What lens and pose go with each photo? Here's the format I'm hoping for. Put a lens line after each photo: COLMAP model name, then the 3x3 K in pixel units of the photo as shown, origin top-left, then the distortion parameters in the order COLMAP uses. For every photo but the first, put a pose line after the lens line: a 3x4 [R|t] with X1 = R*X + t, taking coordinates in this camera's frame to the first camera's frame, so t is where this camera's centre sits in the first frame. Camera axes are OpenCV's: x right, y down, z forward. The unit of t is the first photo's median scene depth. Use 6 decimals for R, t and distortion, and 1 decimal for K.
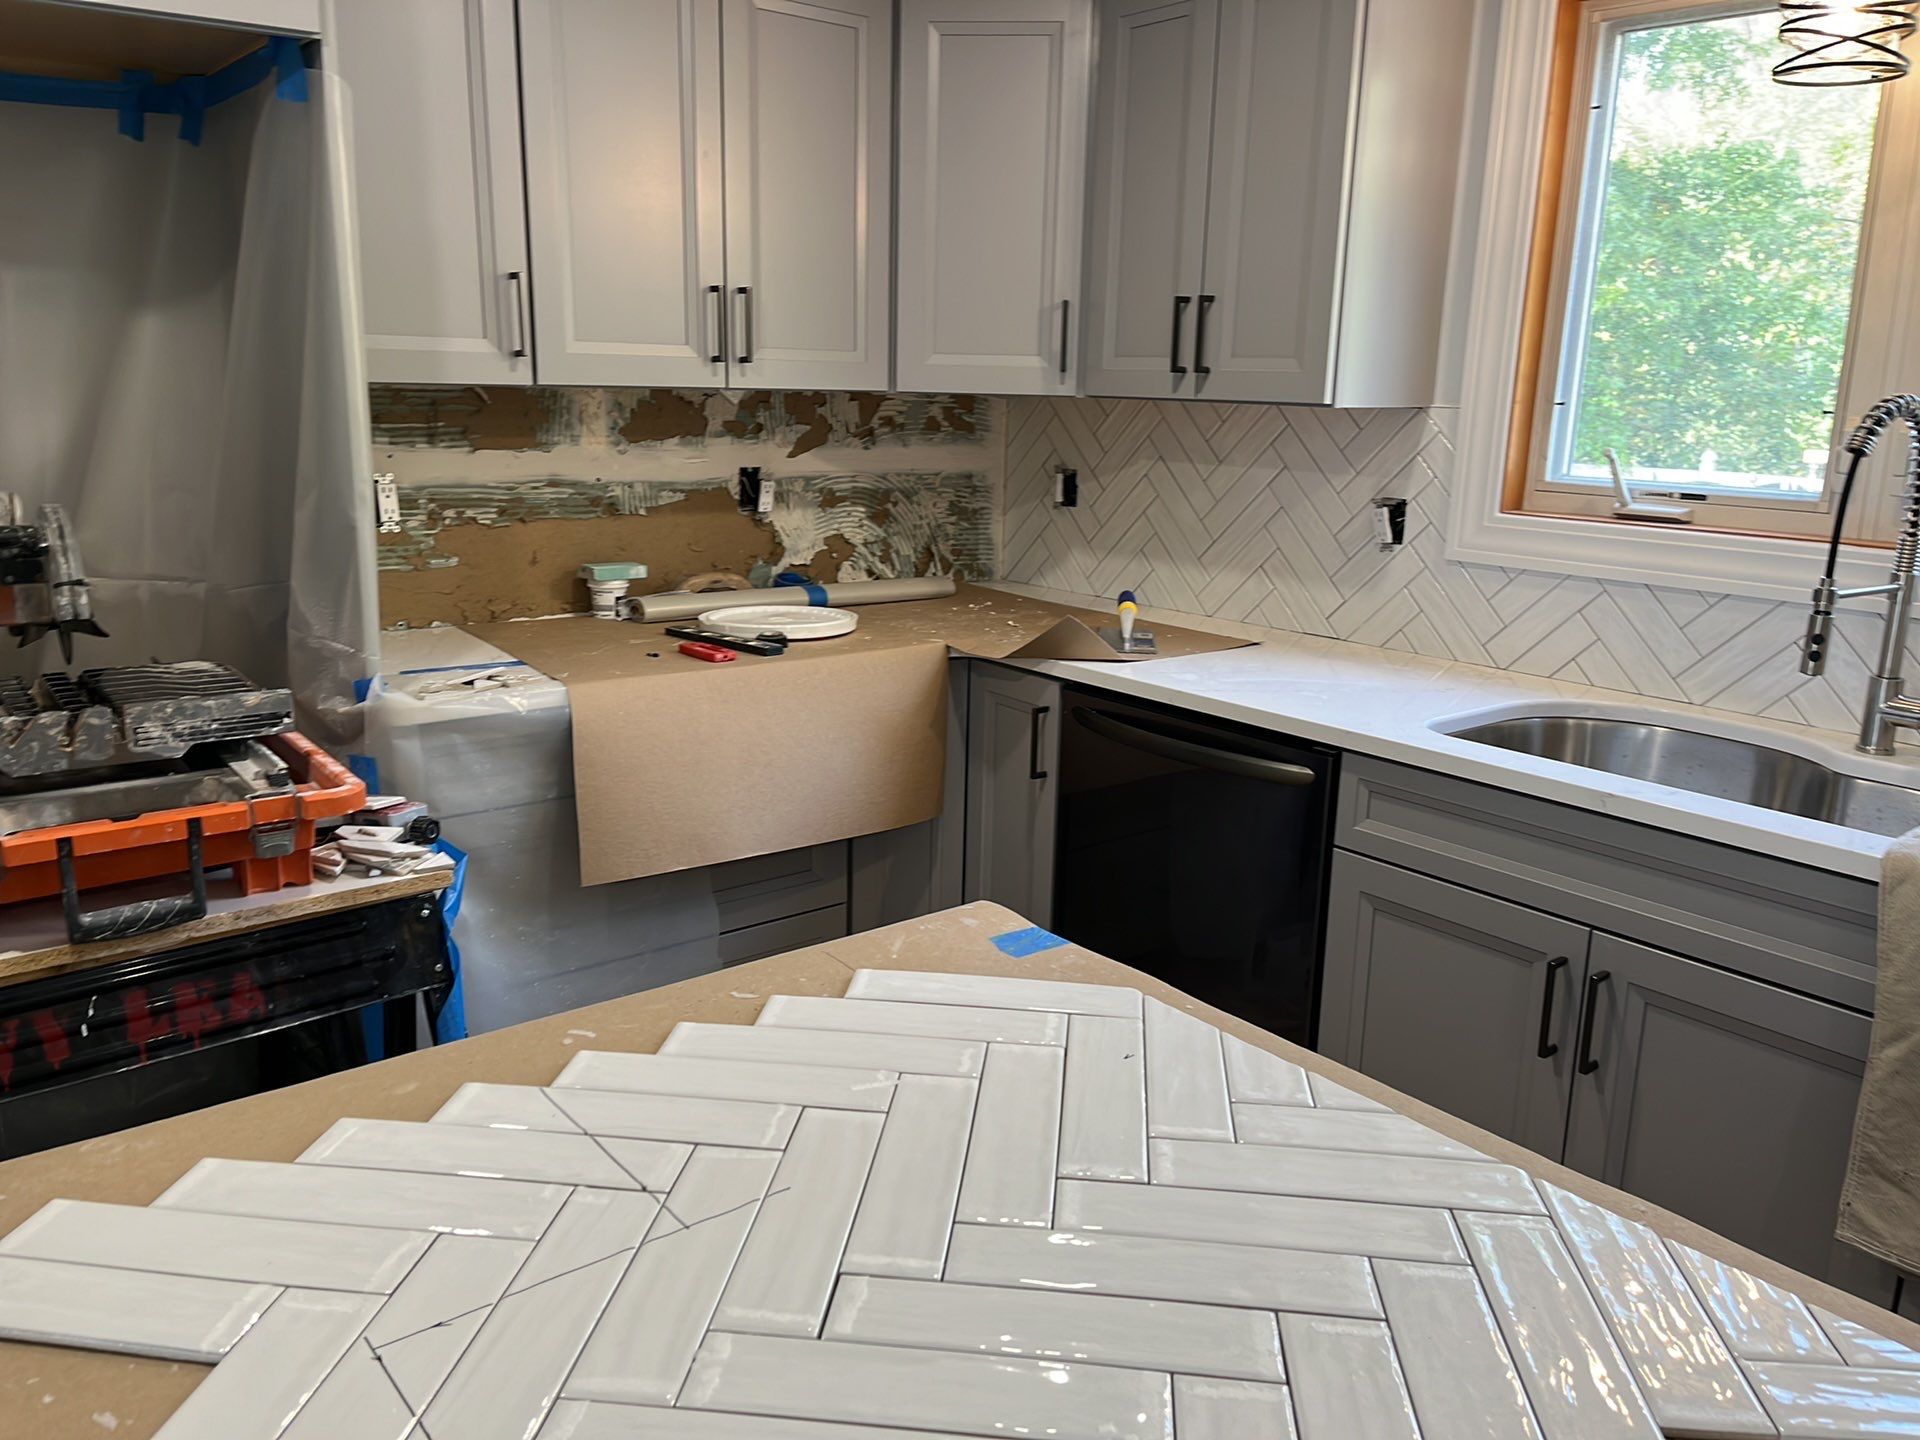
lens RADIAL K [[1445.5, 0, 959.5], [0, 1445.5, 722.5], [0, 0, 1]] dist [0.029654, -0.037970]
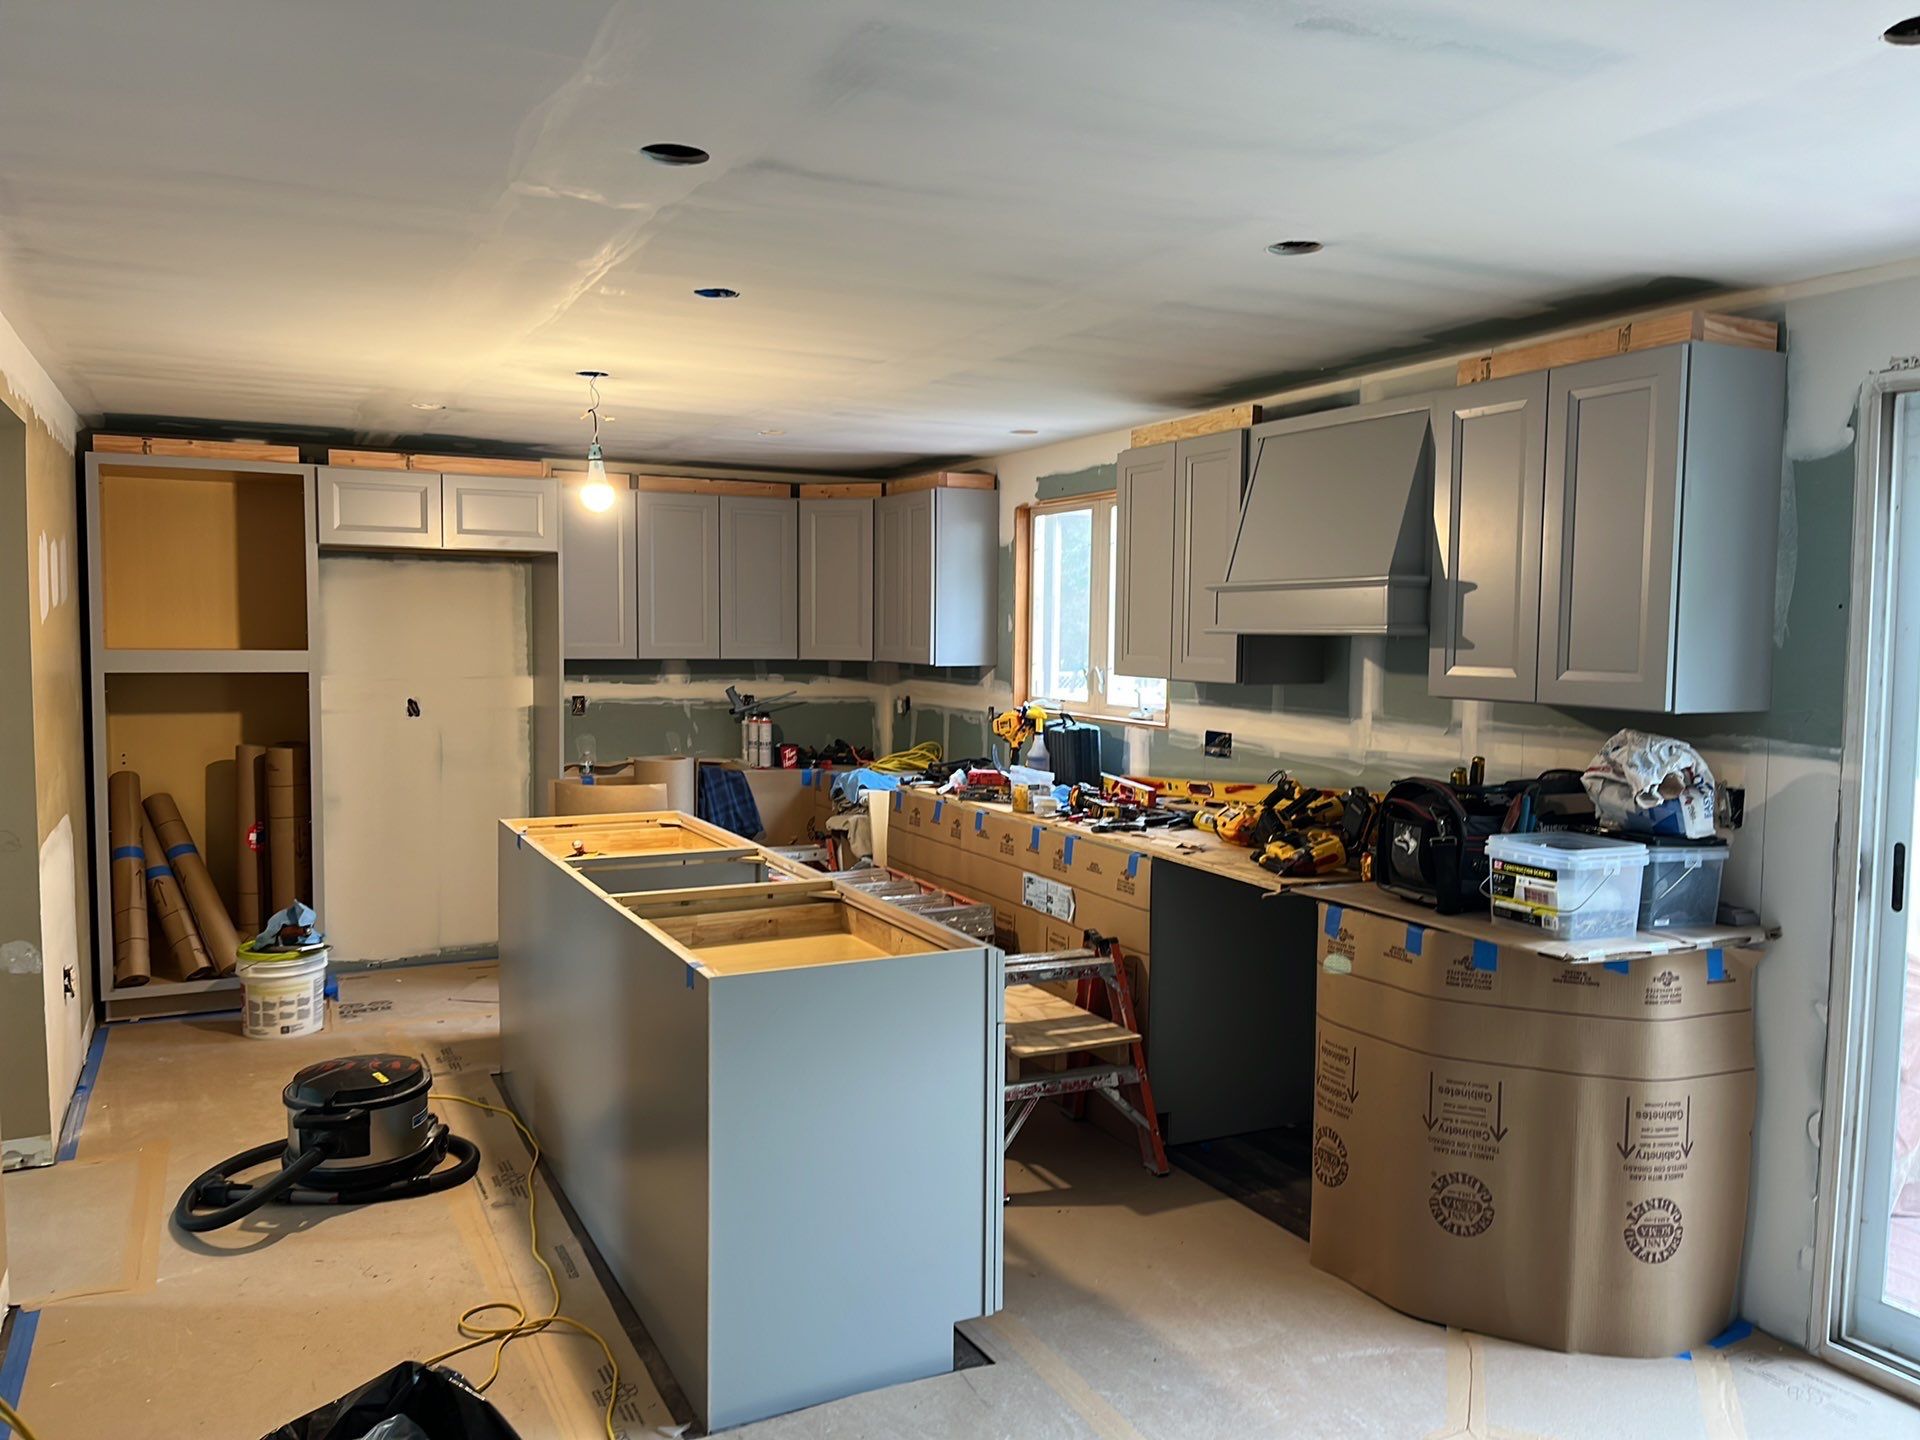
lens RADIAL K [[1445.5, 0, 969.2], [0, 1445.5, 737.0], [0, 0, 1]] dist [0.029654, -0.037970]
pose [[0.977680, 0.004654, -0.210047, 0.789822], [-0.038098, 0.987108, -0.155458, 0.271347], [0.206616, 0.159991, 0.965253, -1.287010]]
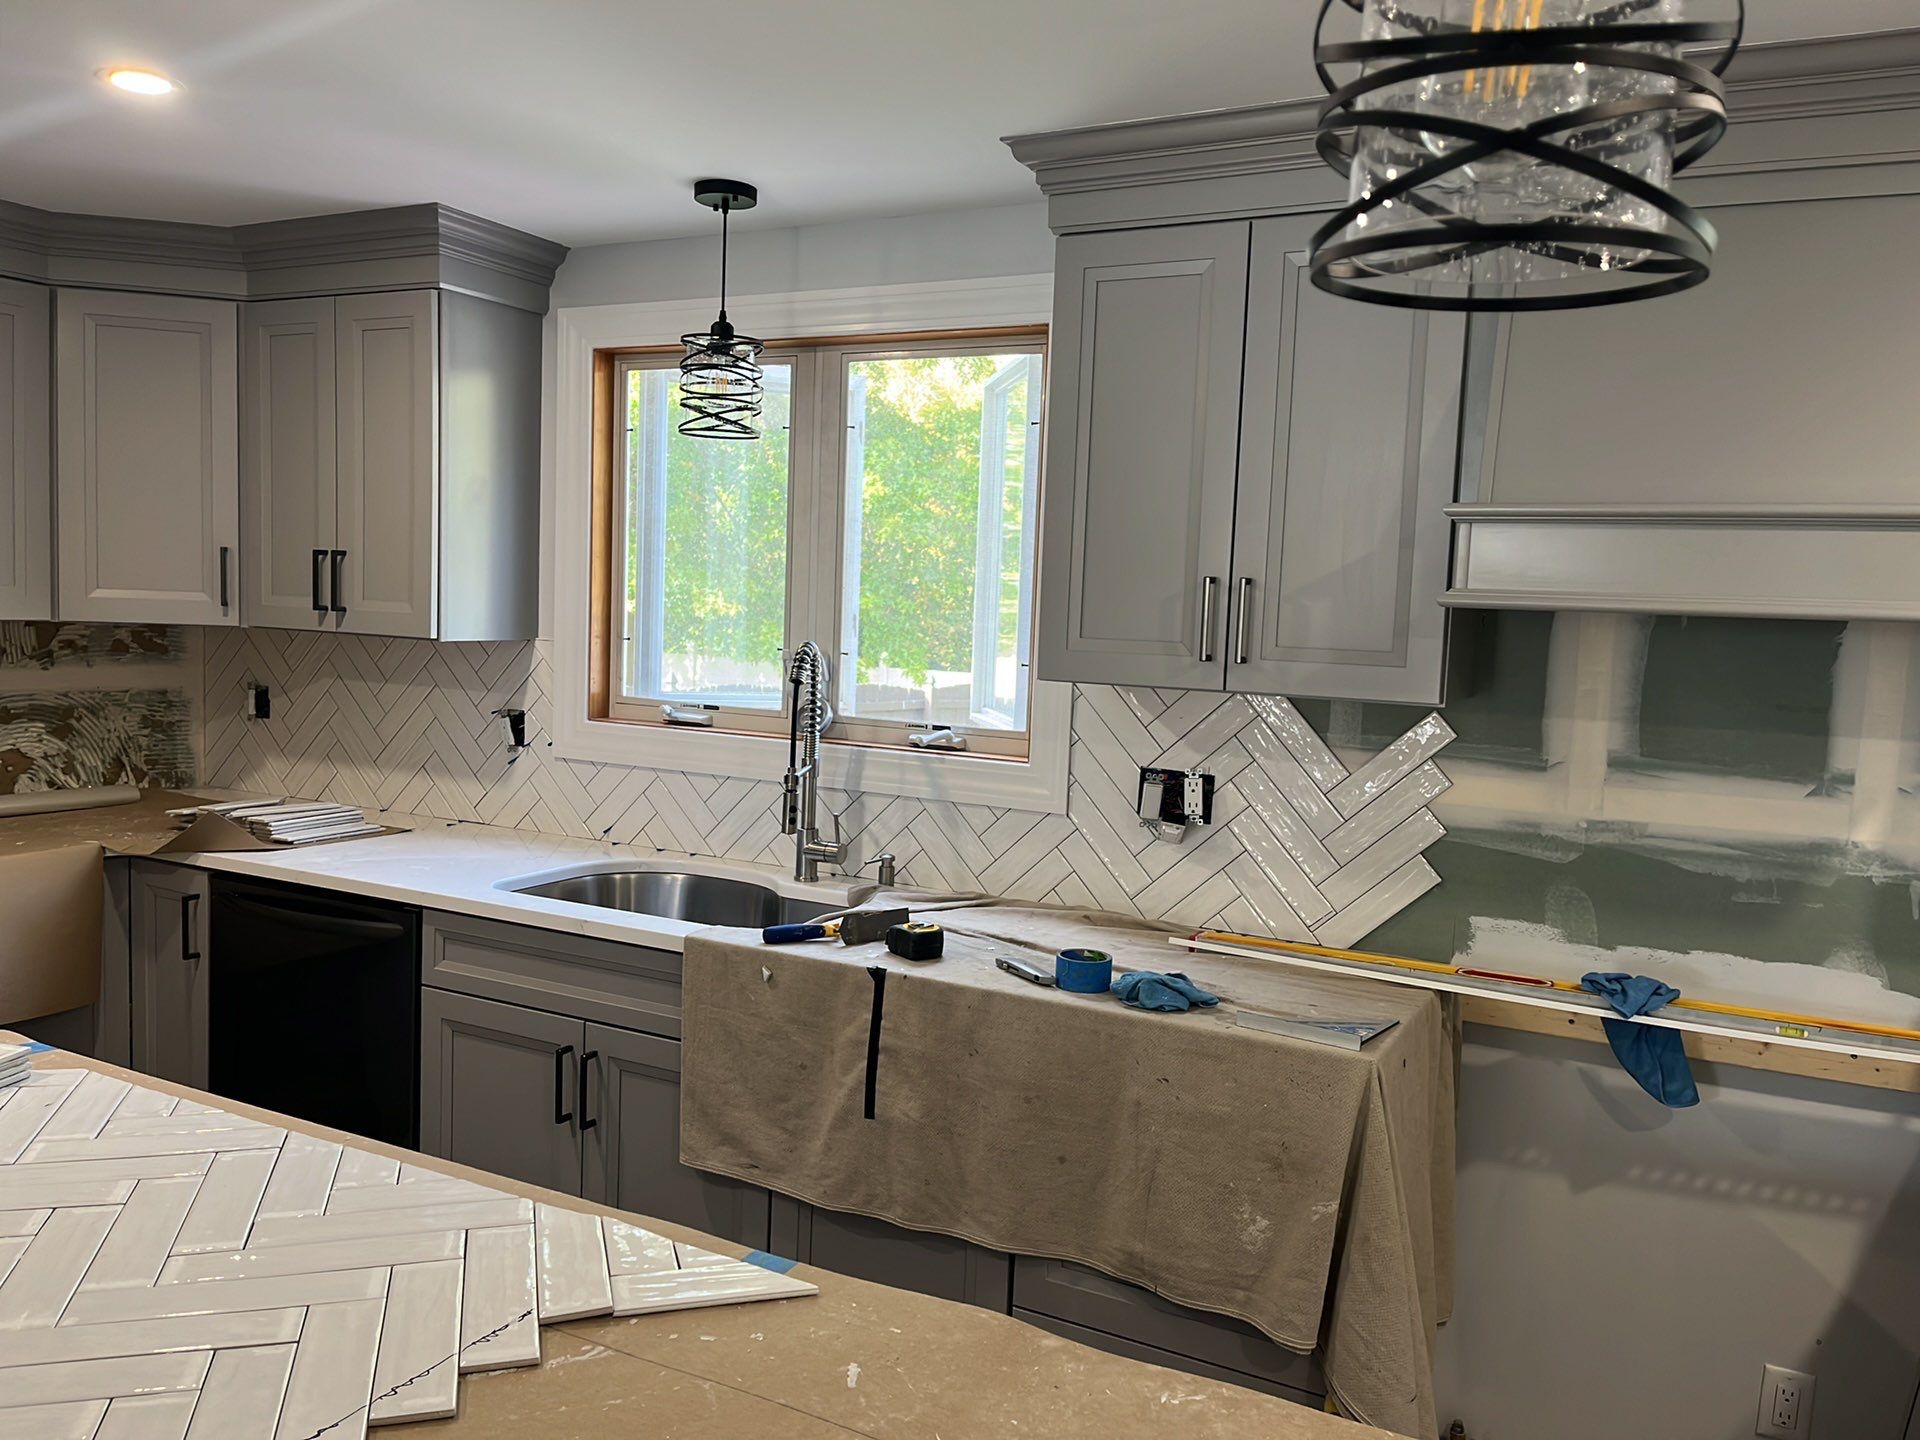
lens RADIAL K [[1445.5, 0, 971.5], [0, 1445.5, 728.3], [0, 0, 1]] dist [0.029654, -0.037970]
pose [[0.912563, -0.022231, 0.408330, 0.153472], [0.075014, 0.990678, -0.113711, 0.036043], [-0.401996, 0.134399, 0.905724, -0.313900]]
